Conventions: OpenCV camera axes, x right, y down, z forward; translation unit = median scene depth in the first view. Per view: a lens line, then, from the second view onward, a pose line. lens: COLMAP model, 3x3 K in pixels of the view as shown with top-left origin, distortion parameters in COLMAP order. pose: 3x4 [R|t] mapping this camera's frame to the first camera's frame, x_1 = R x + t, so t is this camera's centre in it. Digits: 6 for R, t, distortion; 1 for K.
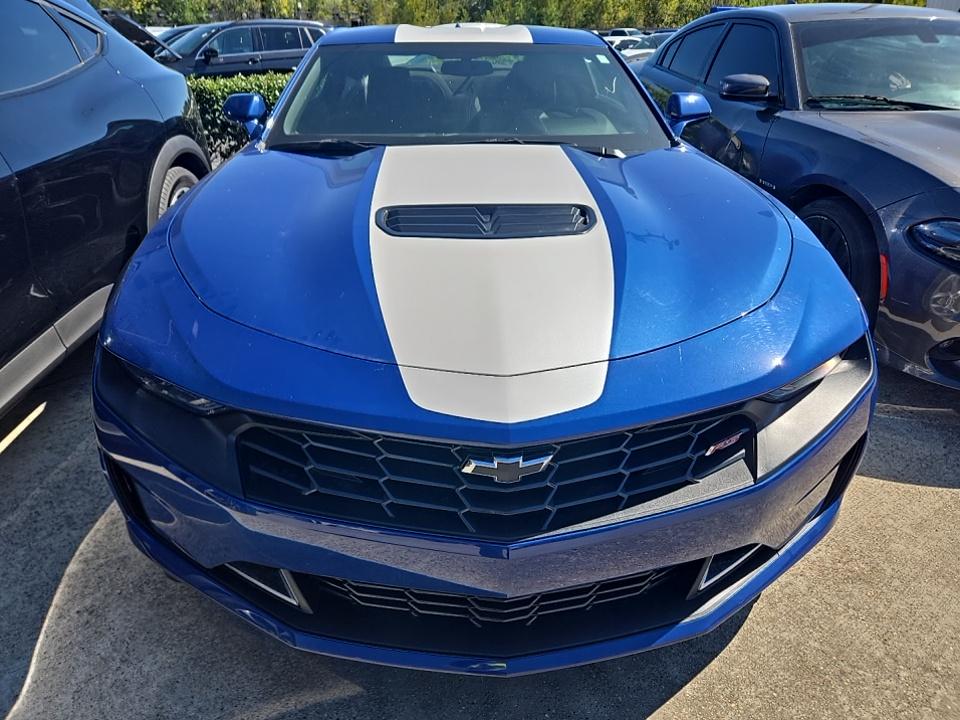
lens RADIAL K [[655.7, 0, 473.4], [0, 655.7, 356.2], [0, 0, 1]] dist [0.073062, -0.066439]
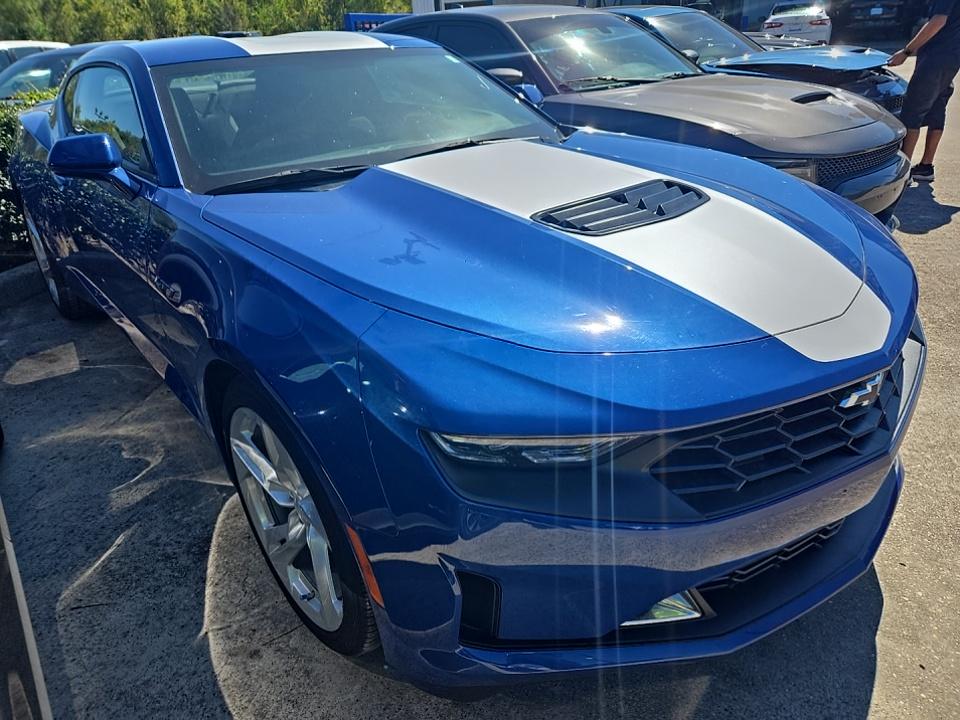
lens RADIAL K [[655.7, 0, 473.4], [0, 655.7, 356.2], [0, 0, 1]] dist [0.073062, -0.066439]
pose [[0.783081, -0.307043, 0.540842, -0.454338], [0.313572, 0.945930, 0.082998, -0.082213], [-0.537082, 0.104599, 0.837020, 0.158505]]
